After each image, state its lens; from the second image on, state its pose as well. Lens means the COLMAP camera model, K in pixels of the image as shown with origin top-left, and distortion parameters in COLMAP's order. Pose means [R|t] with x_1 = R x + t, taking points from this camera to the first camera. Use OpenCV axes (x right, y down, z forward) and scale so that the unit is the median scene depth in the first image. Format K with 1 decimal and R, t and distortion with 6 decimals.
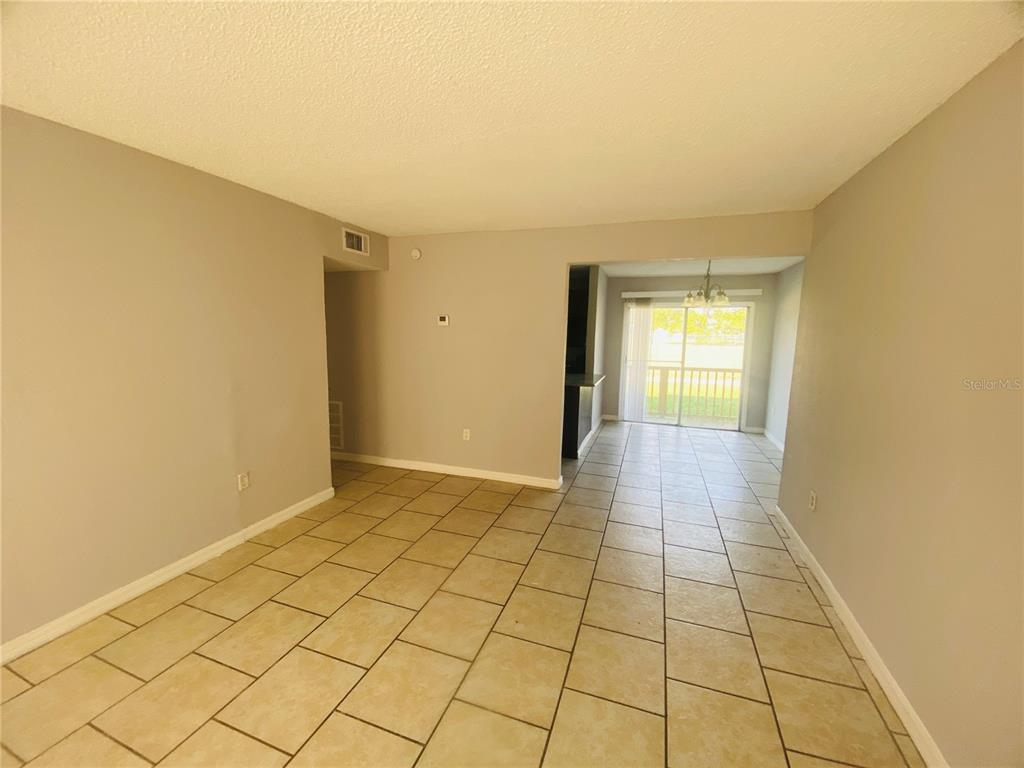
lens RADIAL K [[420.4, 0, 504.6], [0, 420.4, 366.5], [0, 0, 1]] dist [0.000617, -0.005026]
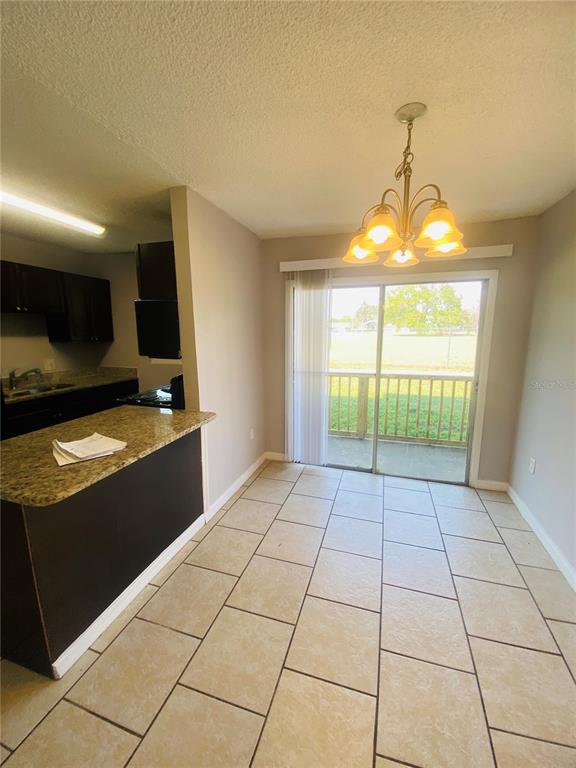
lens RADIAL K [[315.3, 0, 282.5], [0, 315.3, 381.9], [0, 0, 1]] dist [0.000617, -0.005026]
pose [[0.999551, -0.020405, 0.021922, 0.258330], [0.018429, 0.996052, 0.086838, -0.042257], [-0.023607, -0.086395, 0.995981, 0.514546]]
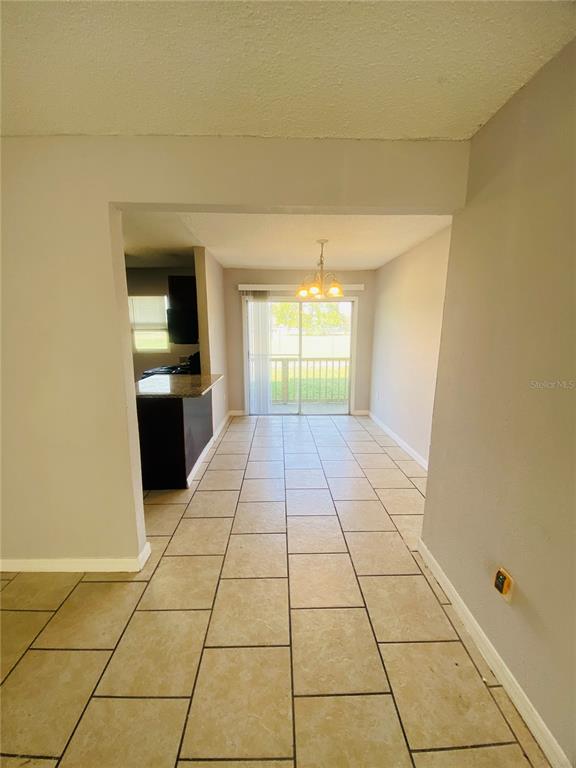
lens RADIAL K [[315.3, 0, 291.6], [0, 315.3, 389.6], [0, 0, 1]] dist [0.000617, -0.005026]
pose [[0.926964, -0.083370, 0.365769, 0.103317], [0.041796, 0.991875, 0.120155, -0.019631], [-0.372814, -0.096092, 0.922917, 0.264097]]
